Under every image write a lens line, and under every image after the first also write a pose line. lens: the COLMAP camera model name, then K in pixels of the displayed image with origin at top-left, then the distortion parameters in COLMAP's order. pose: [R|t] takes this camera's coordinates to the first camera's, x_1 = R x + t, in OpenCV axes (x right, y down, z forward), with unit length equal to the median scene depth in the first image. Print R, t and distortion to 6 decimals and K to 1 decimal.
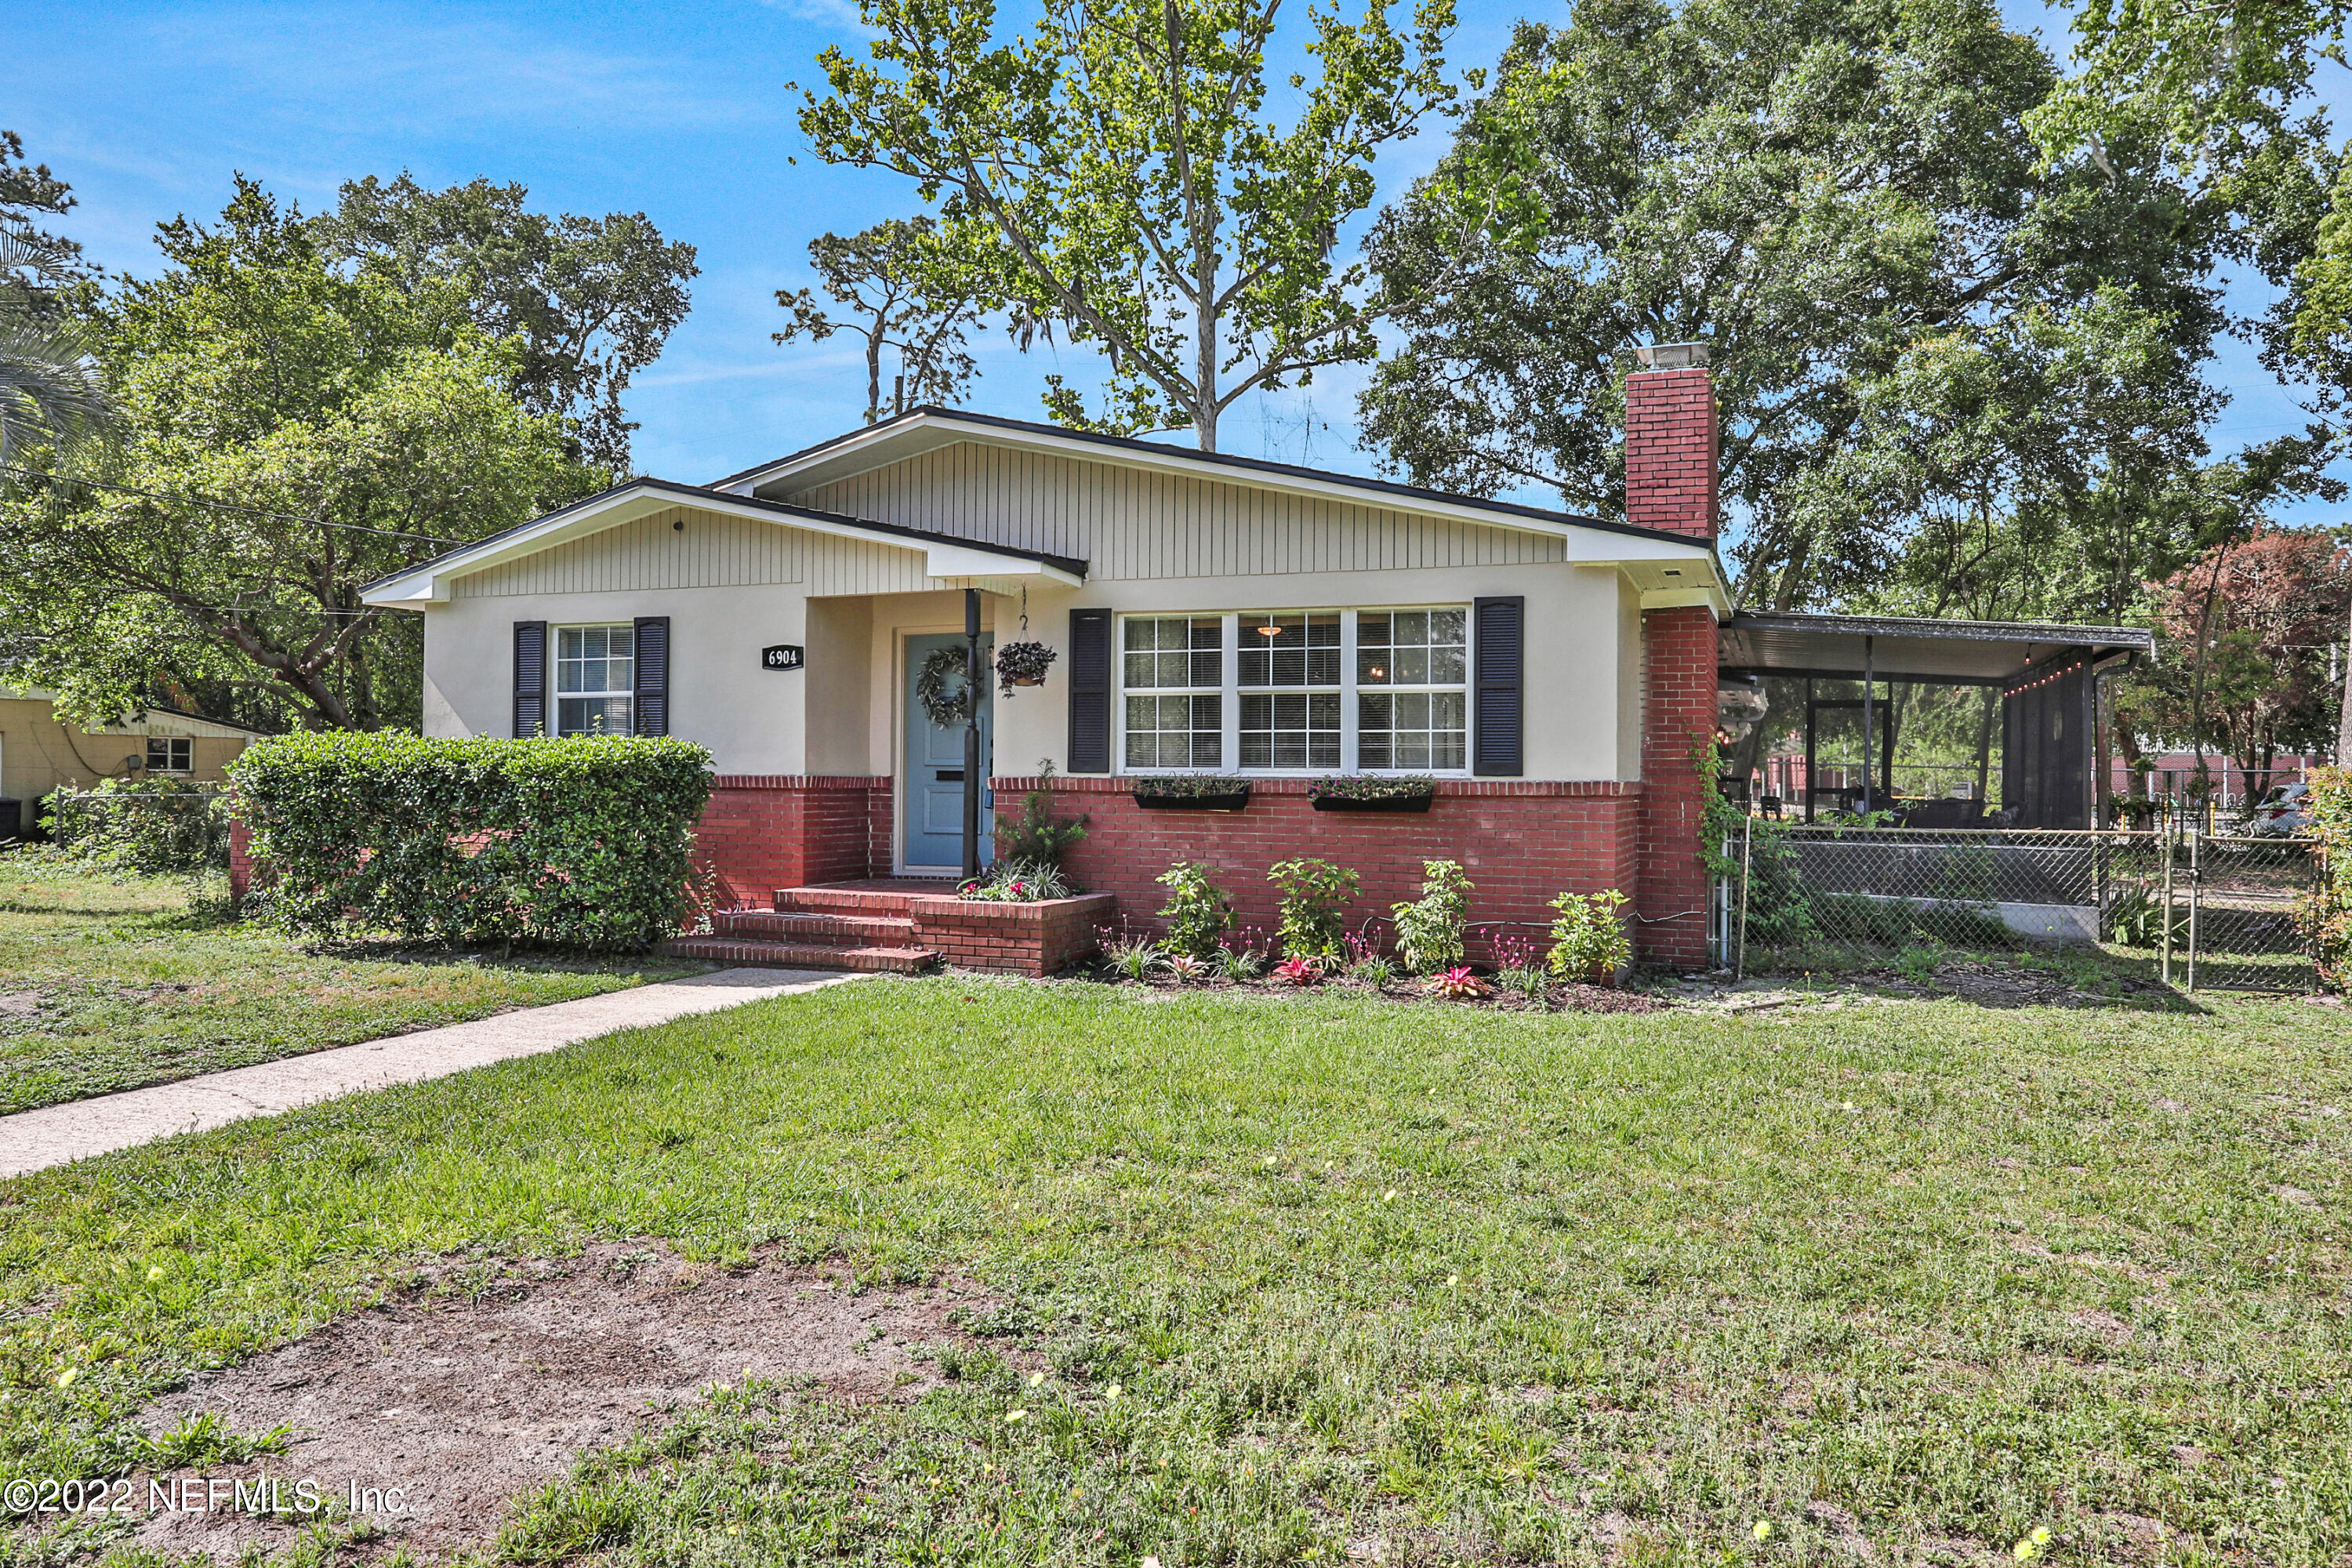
lens RADIAL K [[1665.1, 0, 1163.5], [0, 1665.1, 784.8], [0, 0, 1]] dist [-0.049581, 0.055695]
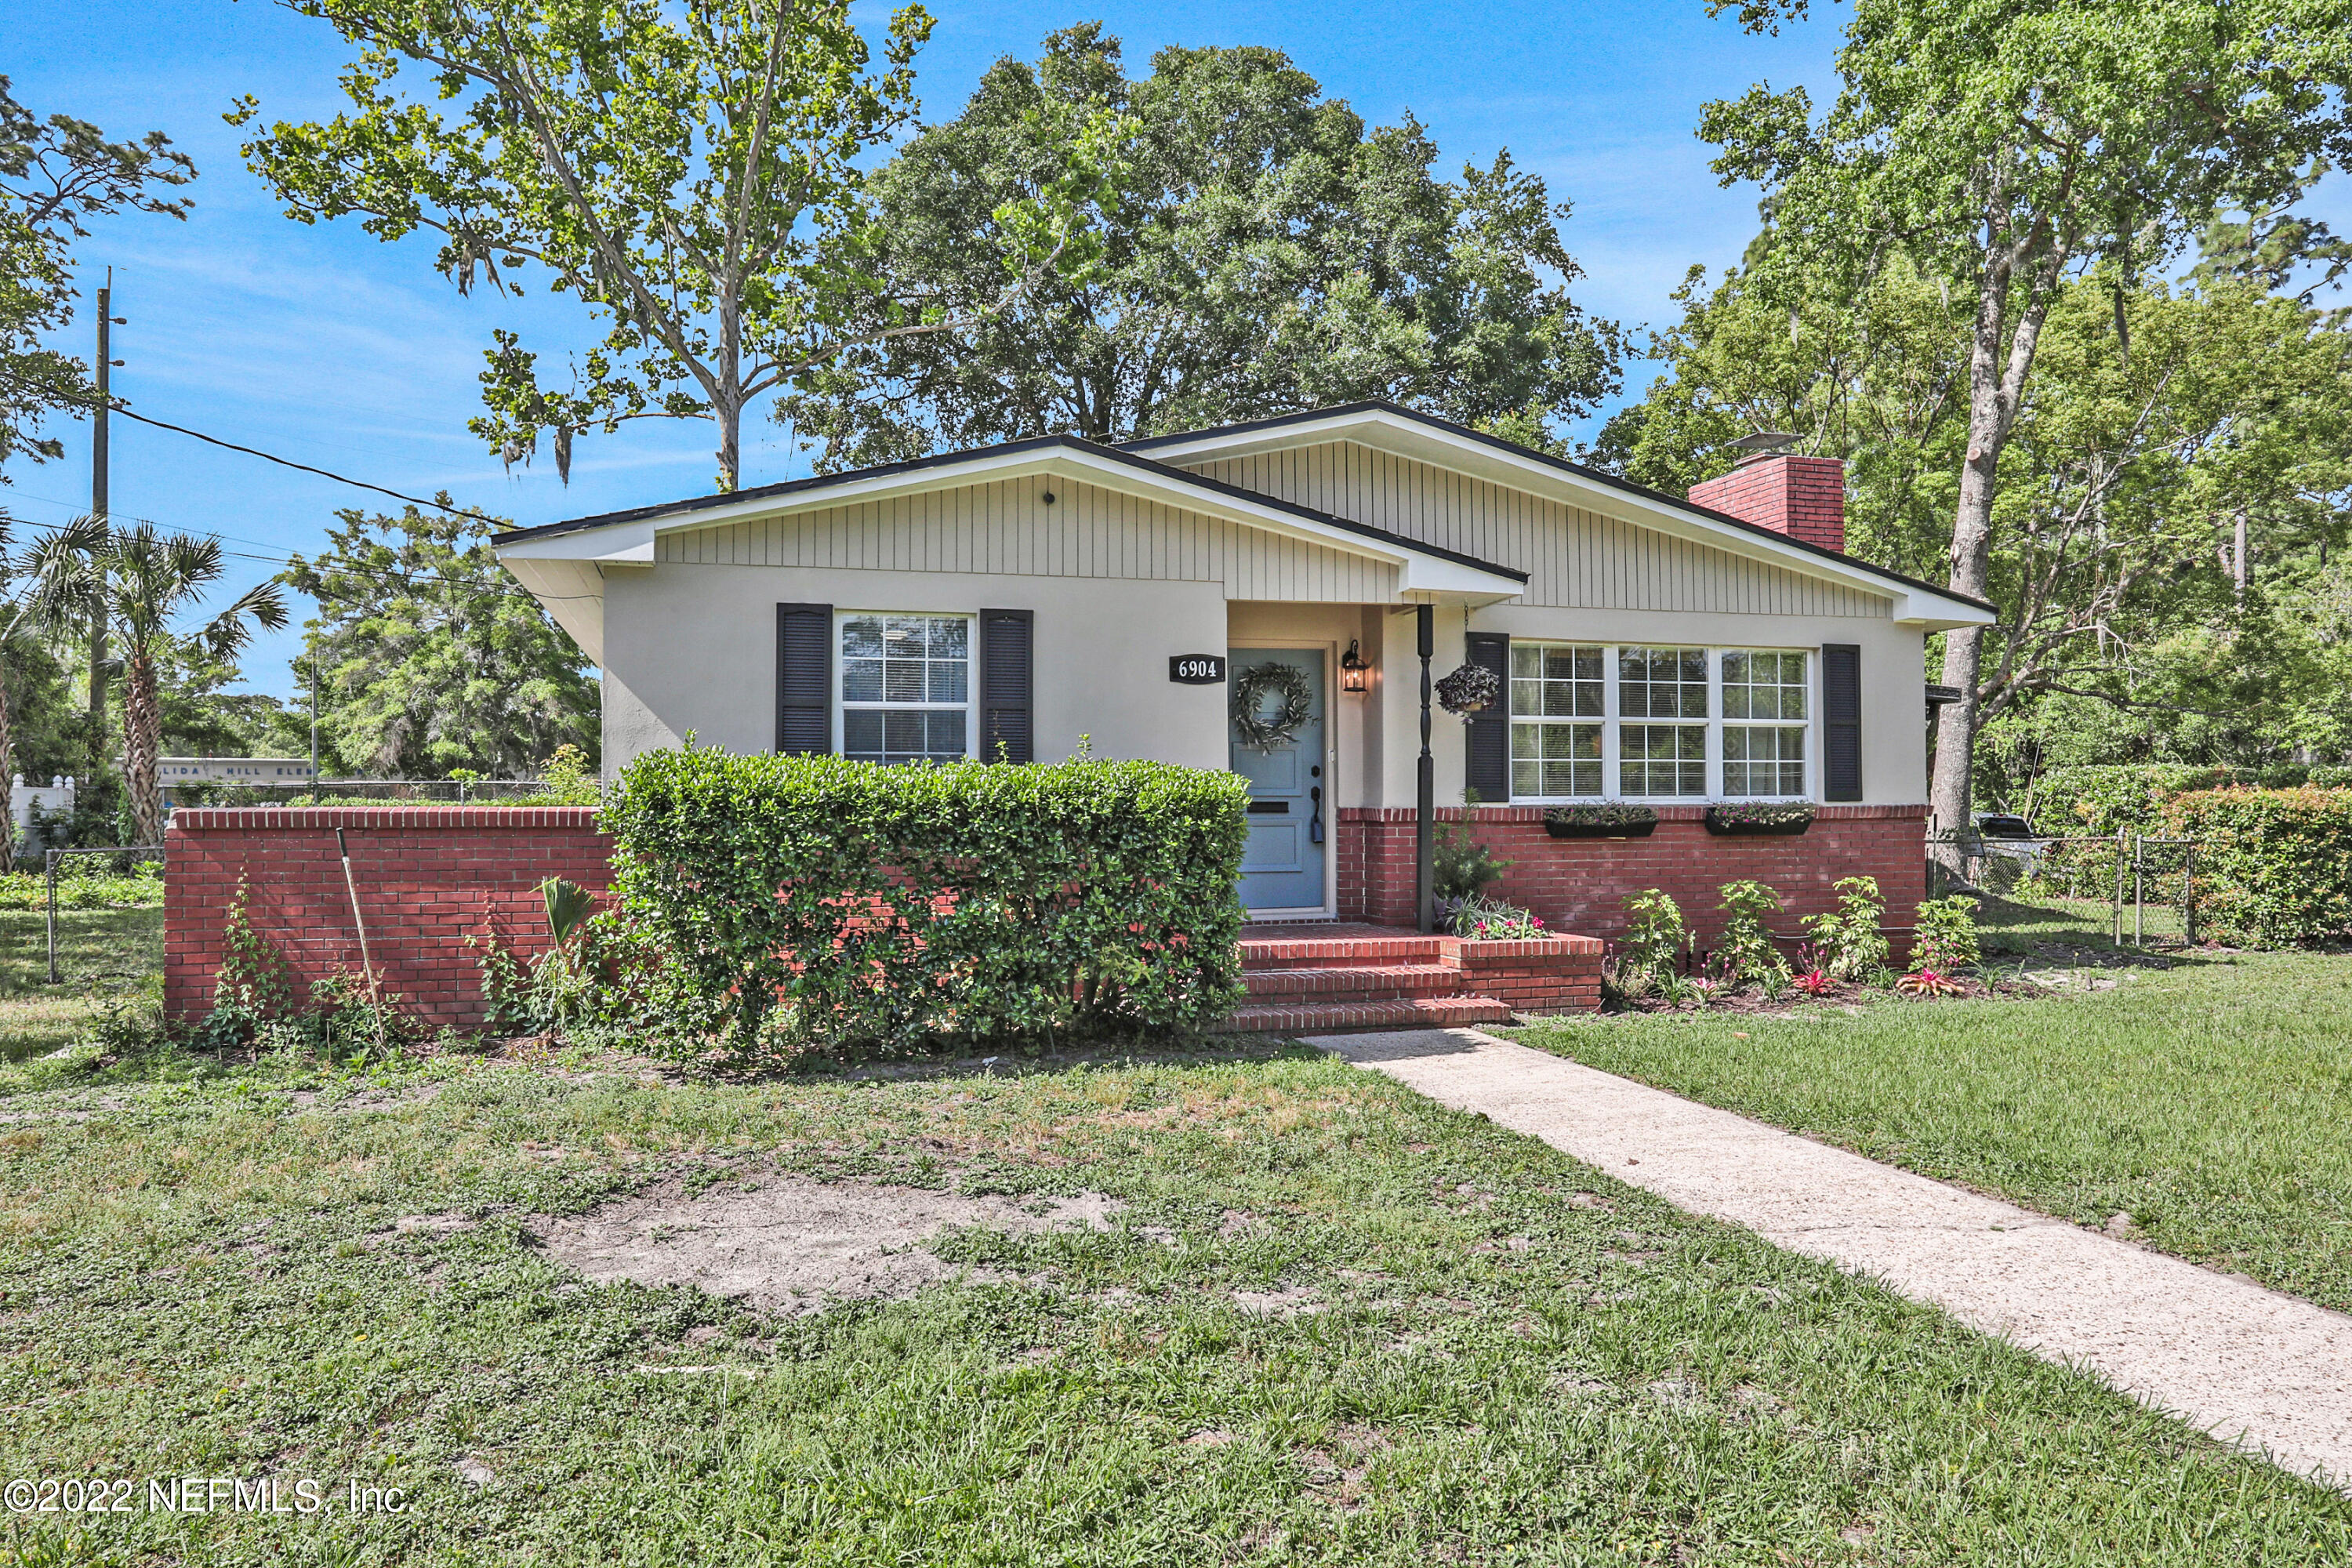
lens RADIAL K [[1665.1, 0, 1192.6], [0, 1665.1, 771.8], [0, 0, 1]] dist [-0.049581, 0.055695]
pose [[0.793344, 0.002117, 0.608770, -0.748235], [0.012324, 0.999733, -0.019538, -0.008012], [-0.608649, 0.023003, 0.793106, 0.331861]]
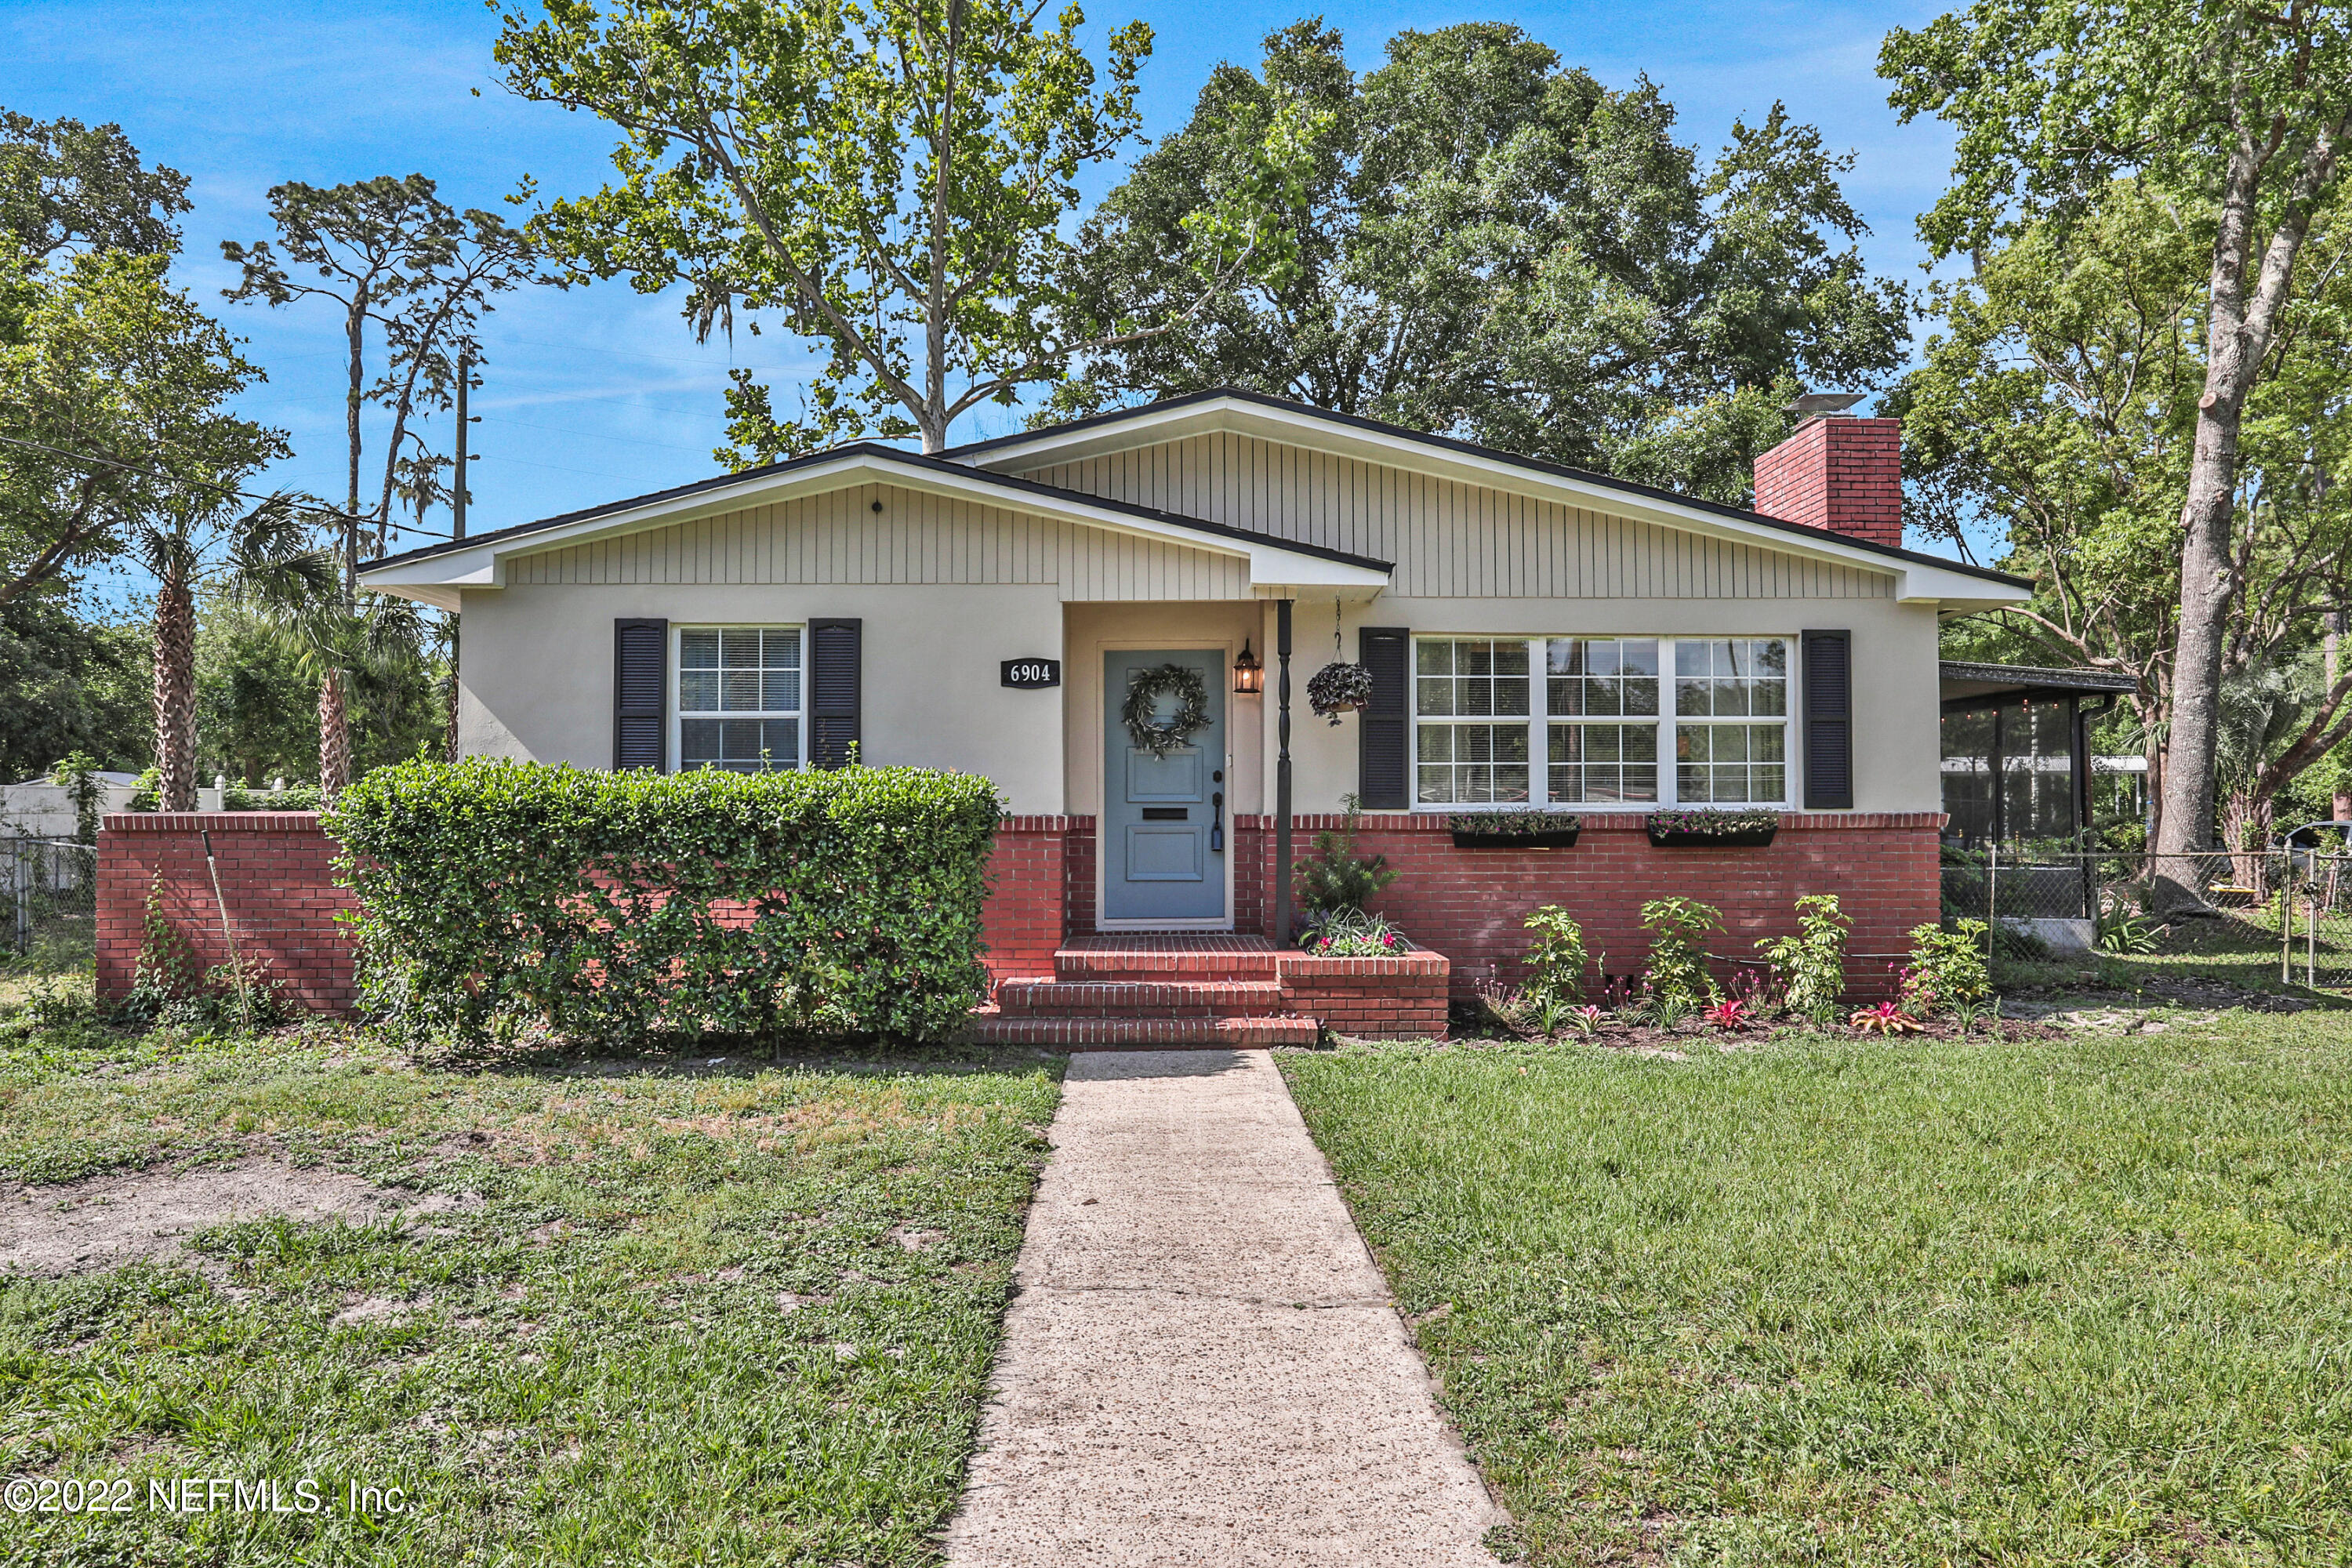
lens RADIAL K [[1665.1, 0, 1172.7], [0, 1665.1, 774.1], [0, 0, 1]] dist [-0.049581, 0.055695]
pose [[0.924883, -0.000565, 0.380251, -0.480845], [0.010277, 0.999671, -0.023512, -0.006039], [-0.380112, 0.025654, 0.924585, 0.205748]]
